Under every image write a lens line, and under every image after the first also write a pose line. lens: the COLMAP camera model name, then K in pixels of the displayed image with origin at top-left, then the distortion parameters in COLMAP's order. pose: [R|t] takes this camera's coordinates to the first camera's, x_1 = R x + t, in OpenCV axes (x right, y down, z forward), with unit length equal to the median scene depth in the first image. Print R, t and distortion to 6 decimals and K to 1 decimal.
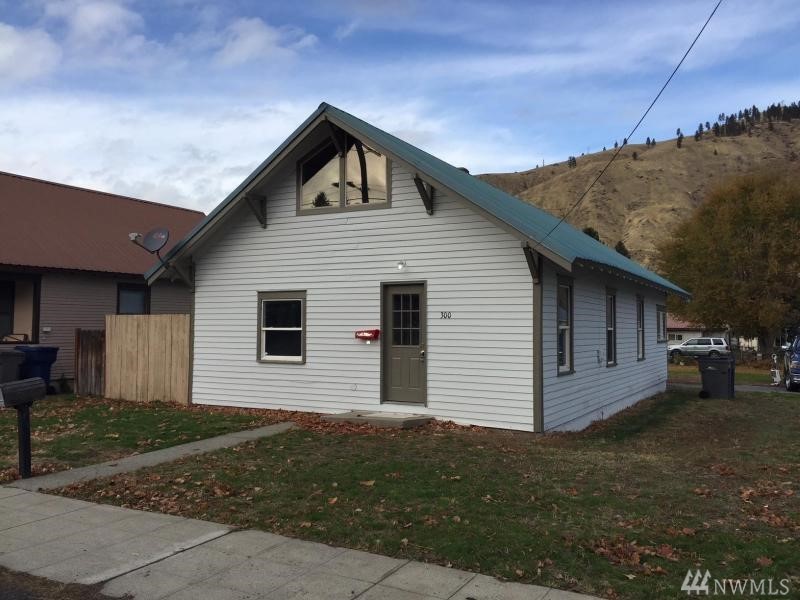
lens RADIAL K [[689.0, 0, 400.0], [0, 689.0, 300.0], [0, 0, 1]] dist [0.094373, -0.131172]
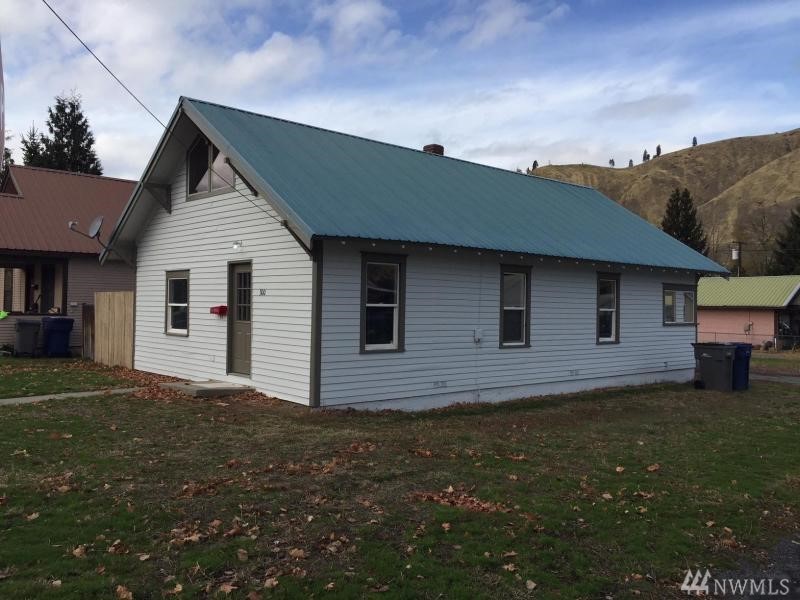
lens RADIAL K [[689.0, 0, 400.0], [0, 689.0, 300.0], [0, 0, 1]] dist [0.094373, -0.131172]
pose [[0.945160, 0.006840, -0.326537, 0.542670], [0.002541, 0.999596, 0.028292, 0.003845], [0.326599, -0.027570, 0.944761, 0.066837]]
